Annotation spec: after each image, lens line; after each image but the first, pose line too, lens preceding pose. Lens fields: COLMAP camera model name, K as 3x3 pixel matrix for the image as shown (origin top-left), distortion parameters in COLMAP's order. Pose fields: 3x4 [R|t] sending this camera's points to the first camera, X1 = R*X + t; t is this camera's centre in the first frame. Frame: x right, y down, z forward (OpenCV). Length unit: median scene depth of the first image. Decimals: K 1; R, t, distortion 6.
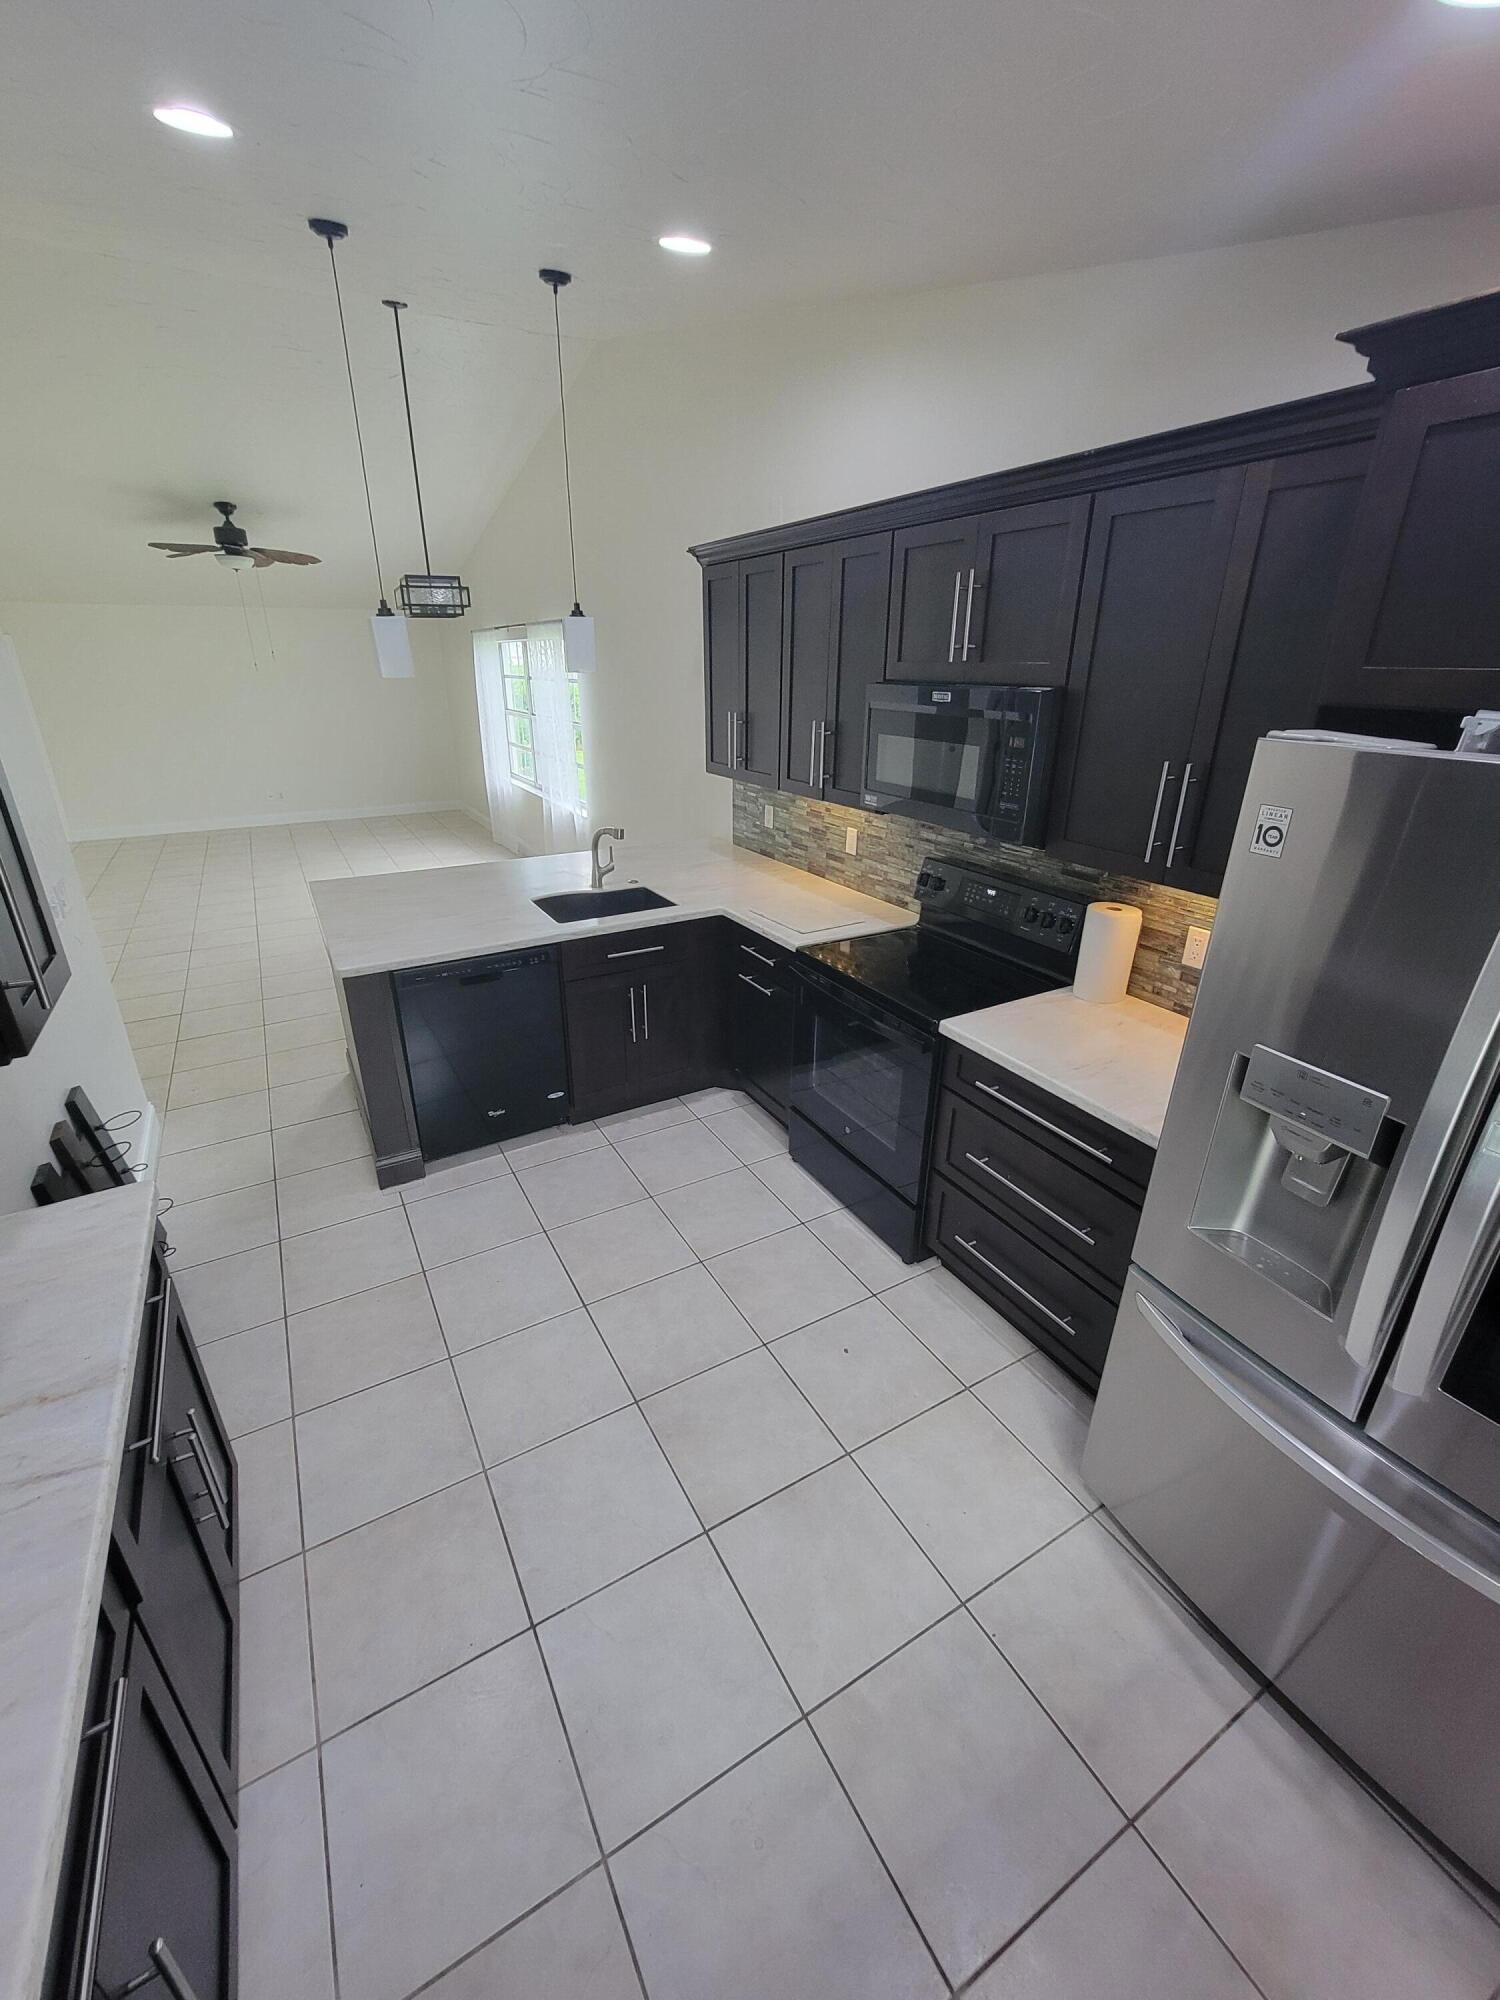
lens RADIAL K [[823.5, 0, 744.5], [0, 823.5, 996.2], [0, 0, 1]] dist [-0.005295, 0.001131]
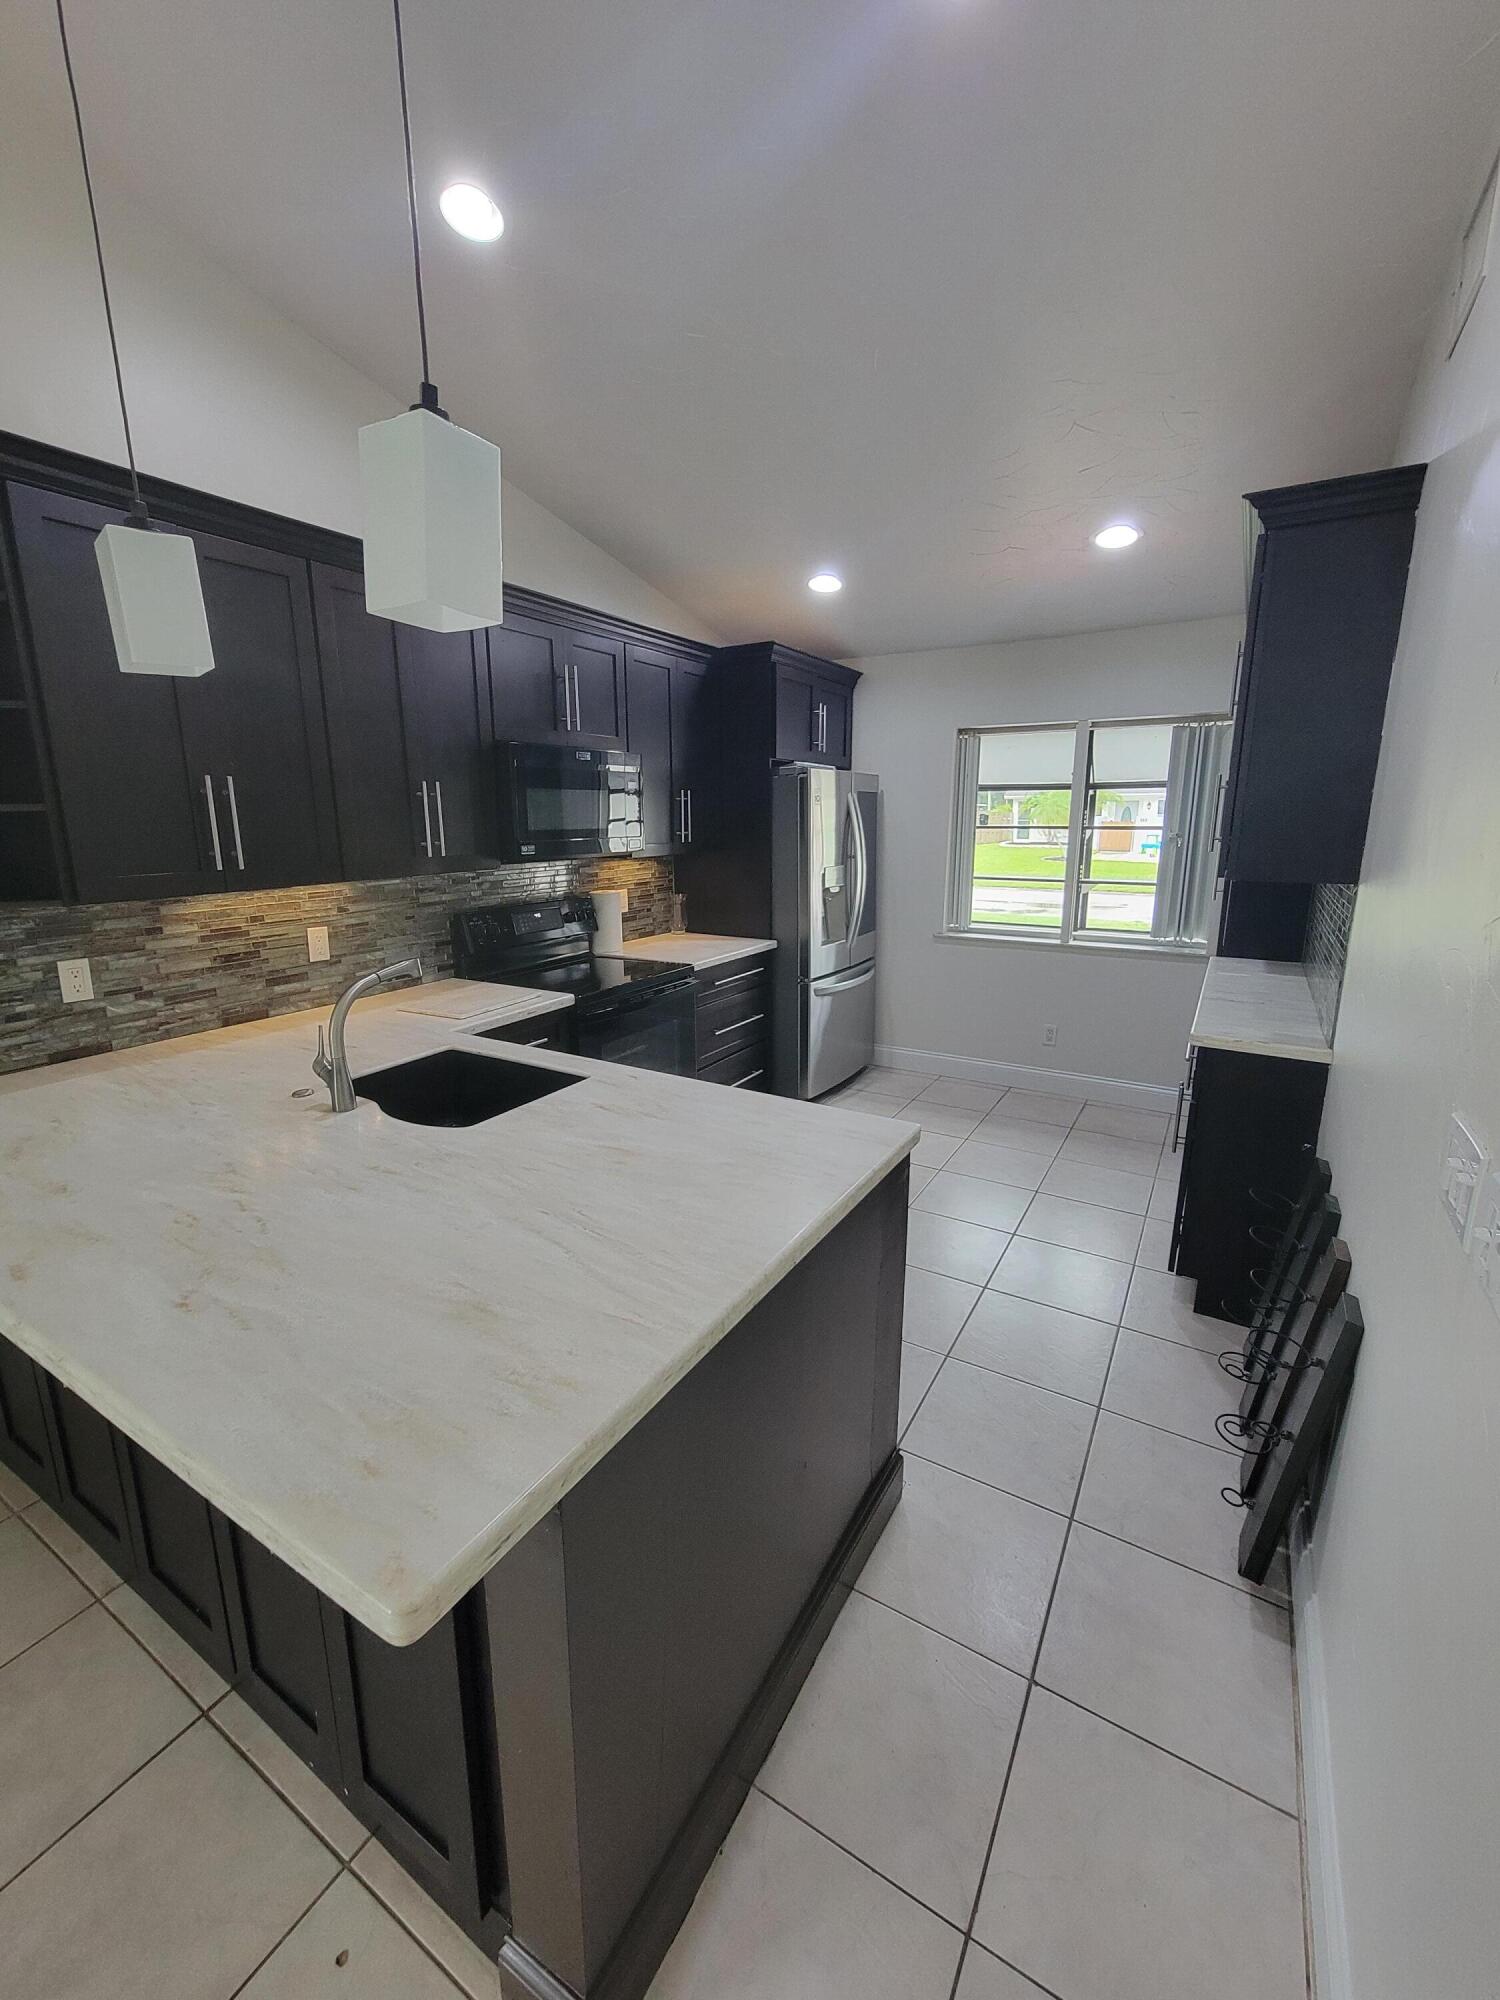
lens RADIAL K [[823.5, 0, 731.3], [0, 823.5, 1001.1], [0, 0, 1]] dist [-0.005295, 0.001131]
pose [[-0.472199, -0.199495, 0.858621, -0.654522], [0.341525, 0.856572, 0.386840, -0.280079], [-0.812643, 0.475906, -0.336340, 0.882400]]
